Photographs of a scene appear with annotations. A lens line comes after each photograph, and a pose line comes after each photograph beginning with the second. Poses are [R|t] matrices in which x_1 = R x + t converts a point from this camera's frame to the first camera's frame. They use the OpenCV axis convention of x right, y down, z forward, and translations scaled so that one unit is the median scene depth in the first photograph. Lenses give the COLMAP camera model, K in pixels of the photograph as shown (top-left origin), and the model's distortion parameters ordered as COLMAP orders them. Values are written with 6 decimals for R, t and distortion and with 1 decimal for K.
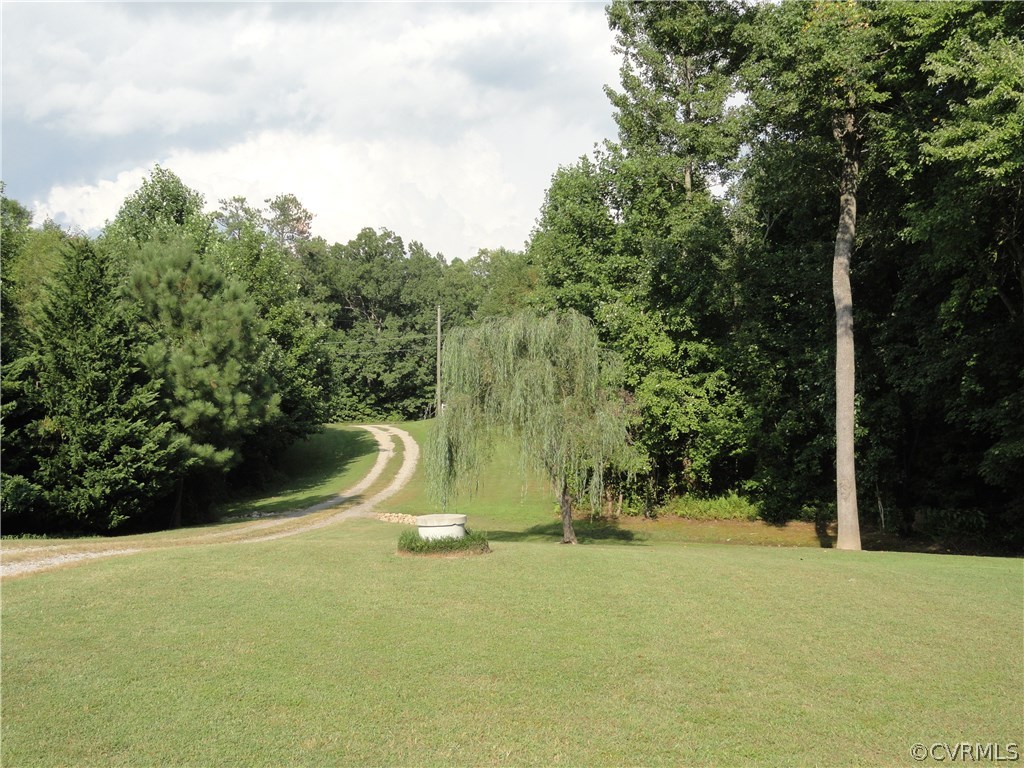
lens RADIAL K [[1109.6, 0, 512.0], [0, 1109.6, 384.0], [0, 0, 1]] dist [-0.096858, -0.000938]
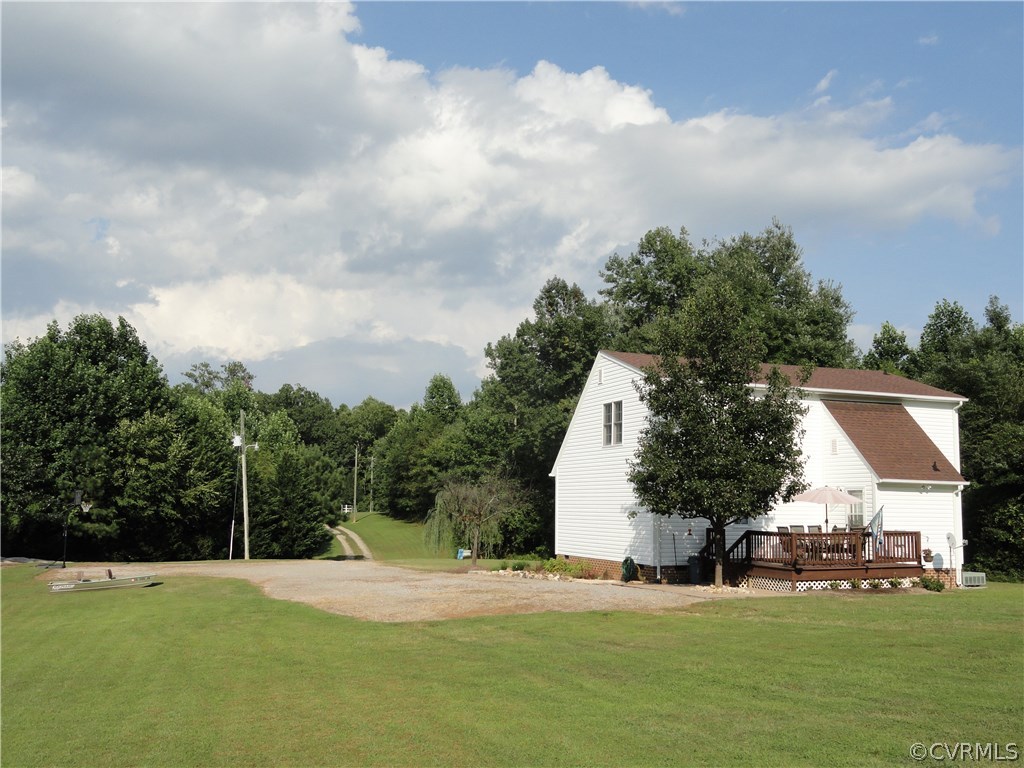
lens RADIAL K [[1044.8, 0, 512.0], [0, 1044.8, 384.0], [0, 0, 1]] dist [-0.004095, -0.001352]
pose [[0.981072, 0.036620, 0.190148, -0.296754], [-0.020107, 0.995912, -0.088058, -0.069440], [-0.192595, 0.082568, 0.977798, -1.284607]]
